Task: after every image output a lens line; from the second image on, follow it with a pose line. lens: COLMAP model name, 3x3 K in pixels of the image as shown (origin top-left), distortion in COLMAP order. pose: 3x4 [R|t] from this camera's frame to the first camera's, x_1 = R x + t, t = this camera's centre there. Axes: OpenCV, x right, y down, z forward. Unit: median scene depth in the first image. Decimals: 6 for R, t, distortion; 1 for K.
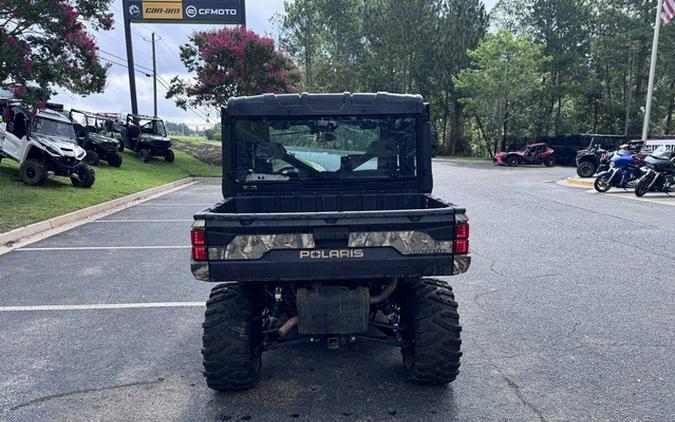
lens RADIAL K [[504.4, 0, 338.6], [0, 504.4, 212.9], [0, 0, 1]] dist [0.040796, -0.034436]
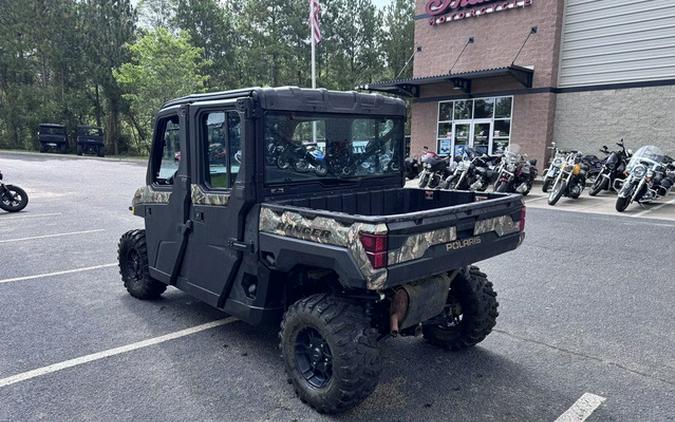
lens RADIAL K [[504.4, 0, 338.1], [0, 504.4, 215.0], [0, 0, 1]] dist [0.040796, -0.034436]
pose [[0.761974, -0.088735, 0.641500, -0.816161], [0.085664, 0.995674, 0.035975, -0.037158], [-0.641918, 0.027542, 0.766279, 0.303247]]
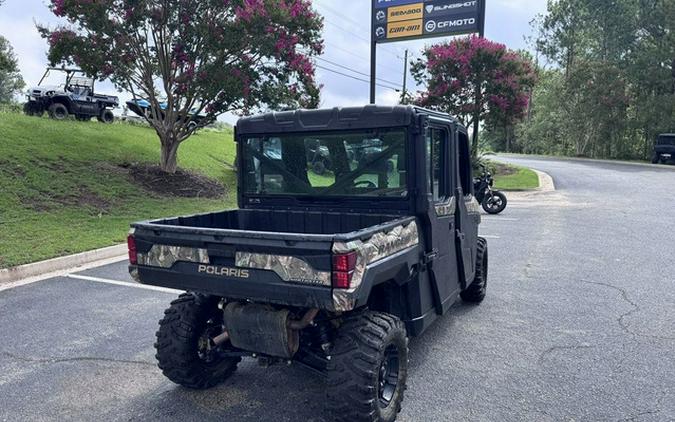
lens RADIAL K [[504.4, 0, 336.1], [0, 504.4, 210.5], [0, 0, 1]] dist [0.040796, -0.034436]
pose [[0.868501, 0.056312, -0.492478, 0.599079], [-0.067531, 0.997705, -0.005011, -0.043782], [0.491065, 0.037609, 0.870311, 0.207497]]
